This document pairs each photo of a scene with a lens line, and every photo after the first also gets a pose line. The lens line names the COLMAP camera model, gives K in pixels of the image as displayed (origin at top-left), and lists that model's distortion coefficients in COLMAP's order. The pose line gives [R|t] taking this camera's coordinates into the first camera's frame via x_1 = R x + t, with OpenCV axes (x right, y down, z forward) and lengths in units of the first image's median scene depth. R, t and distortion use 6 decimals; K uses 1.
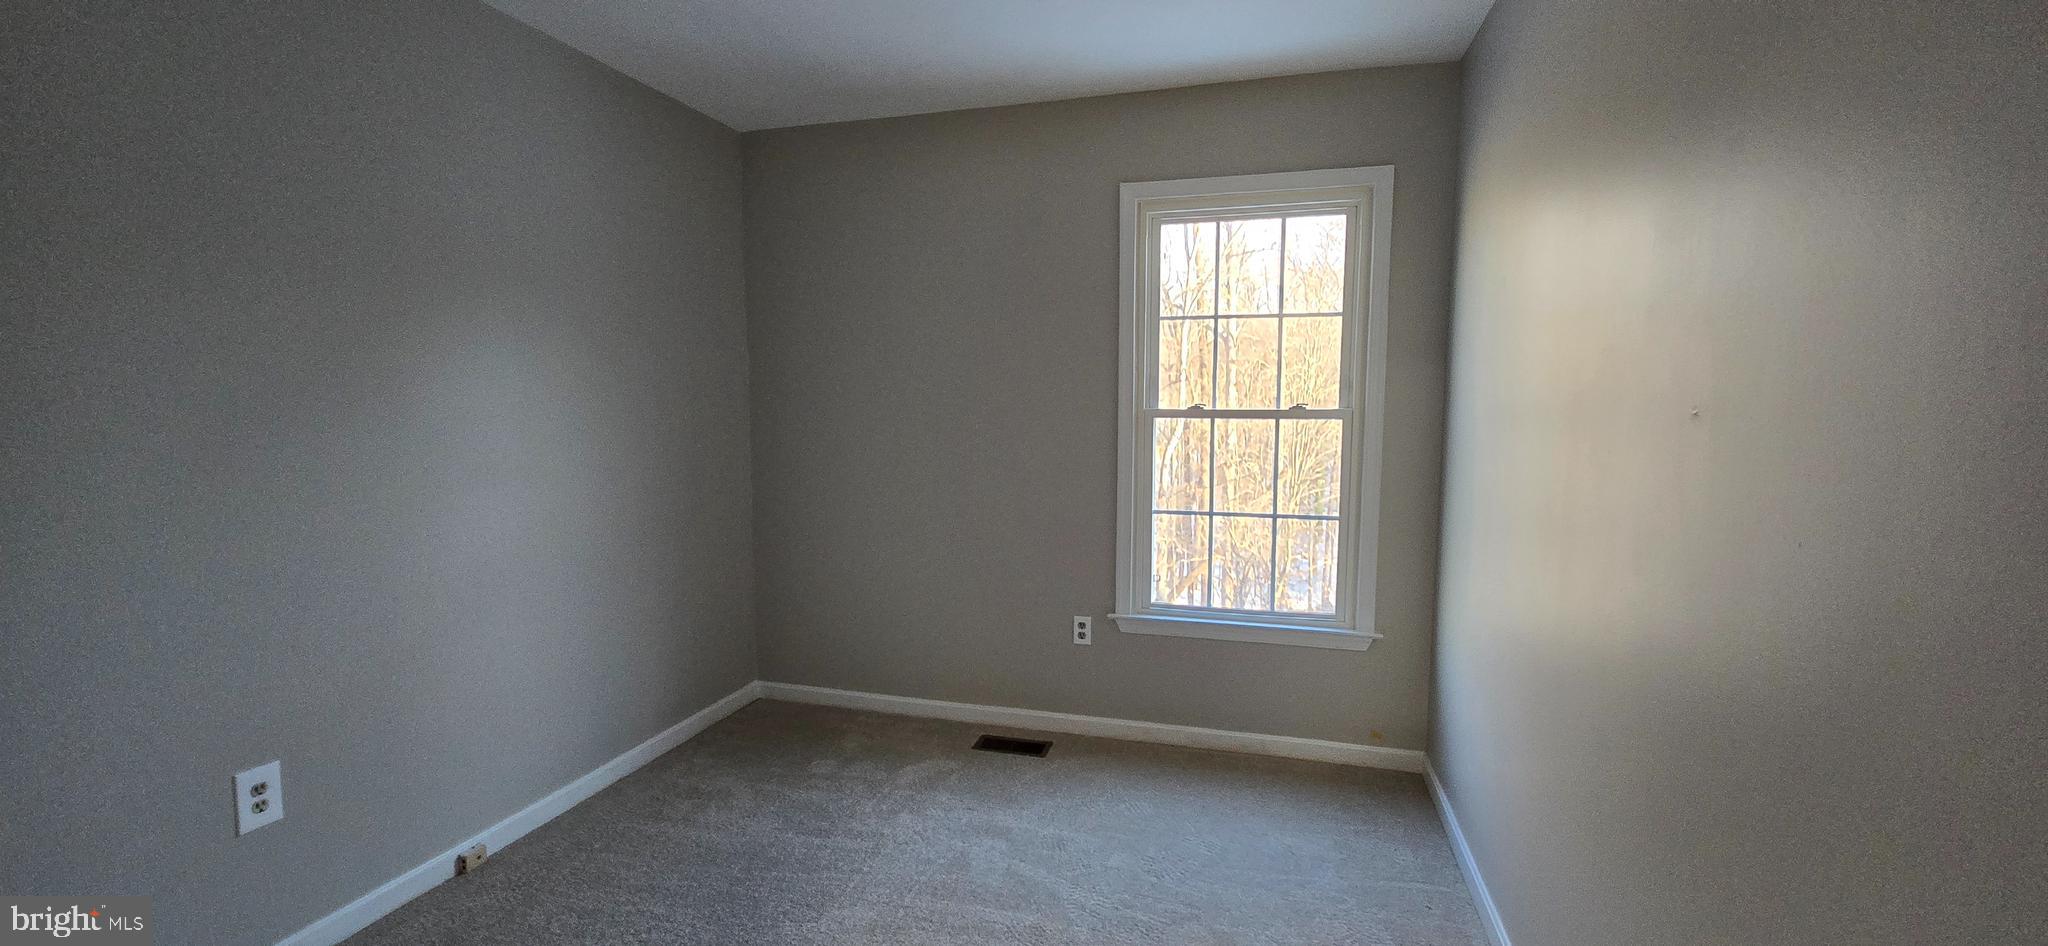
lens RADIAL K [[797.9, 0, 1024.0], [0, 797.9, 473.0], [0, 0, 1]] dist [-0.000478, -0.000015]
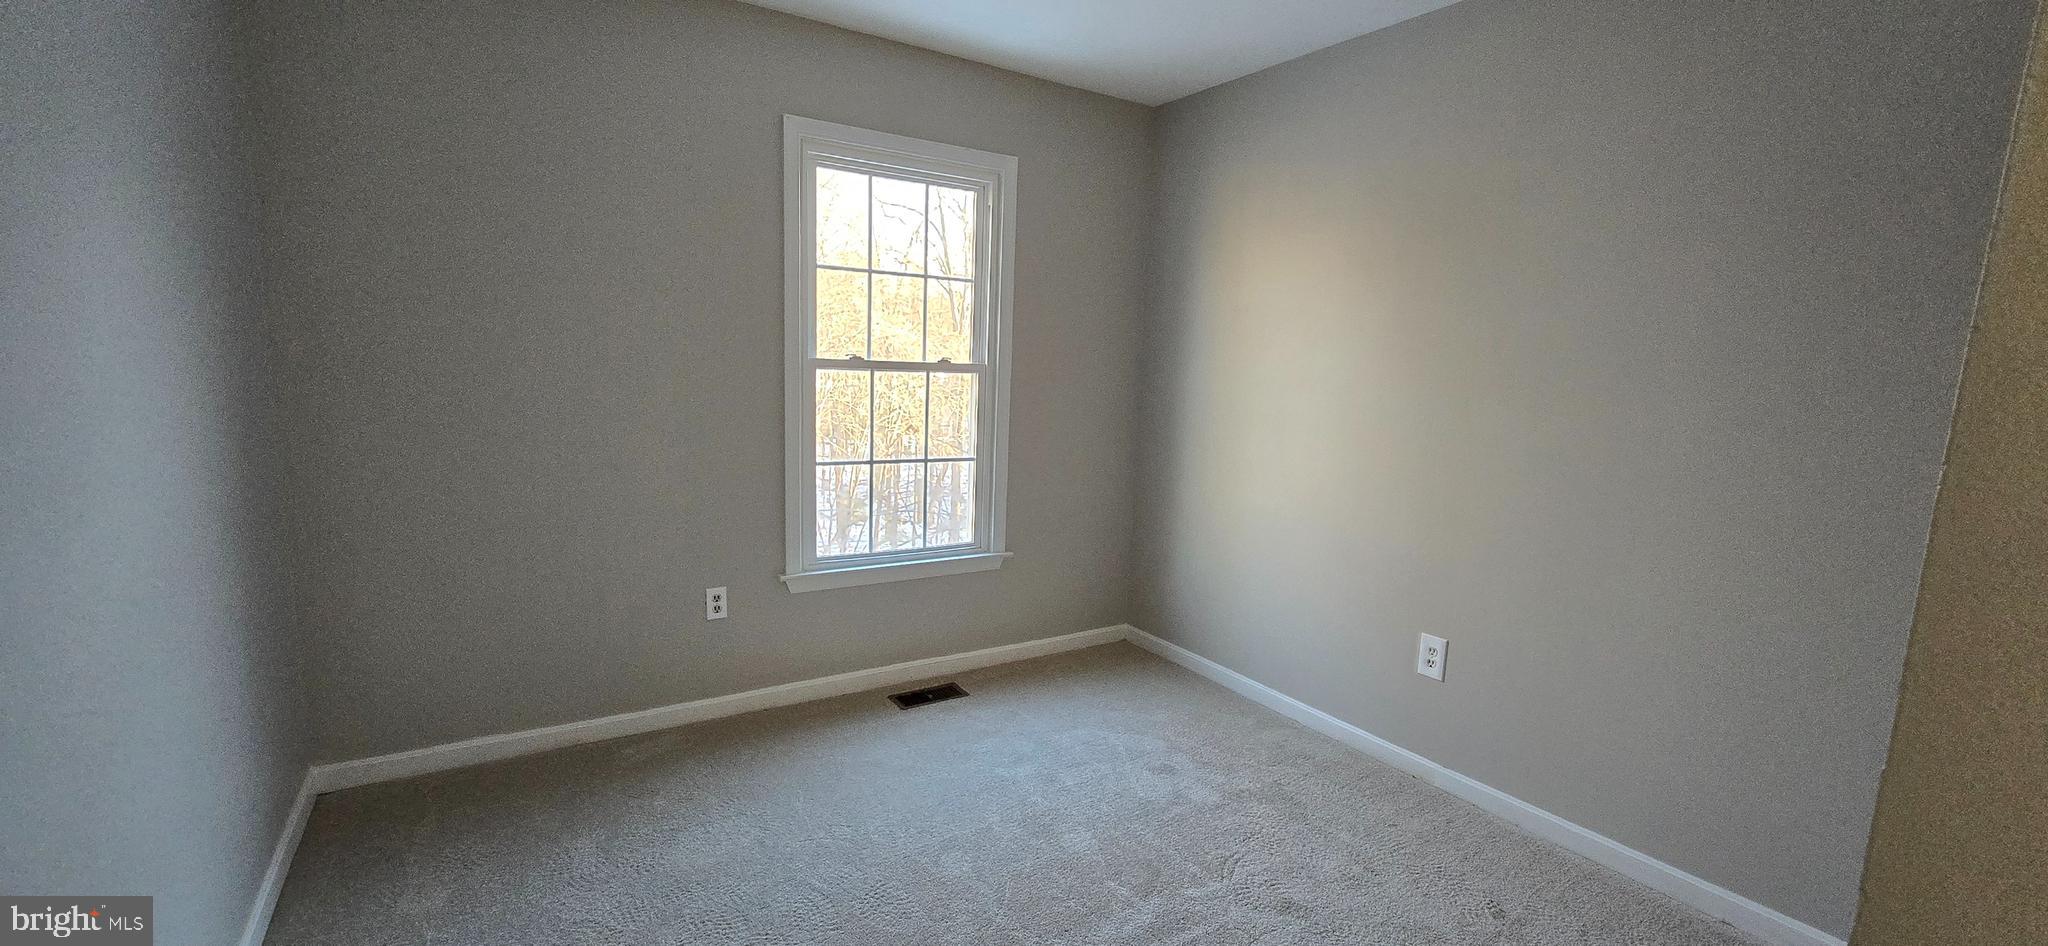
lens RADIAL K [[850.1, 0, 1024.0], [0, 850.1, 473.0], [0, 0, 1]] dist [-0.001825, -0.000076]
pose [[0.656189, -0.072682, 0.751088, -0.465504], [0.027741, 0.997001, 0.072243, -0.009734], [-0.754087, -0.026569, 0.656237, 0.132651]]
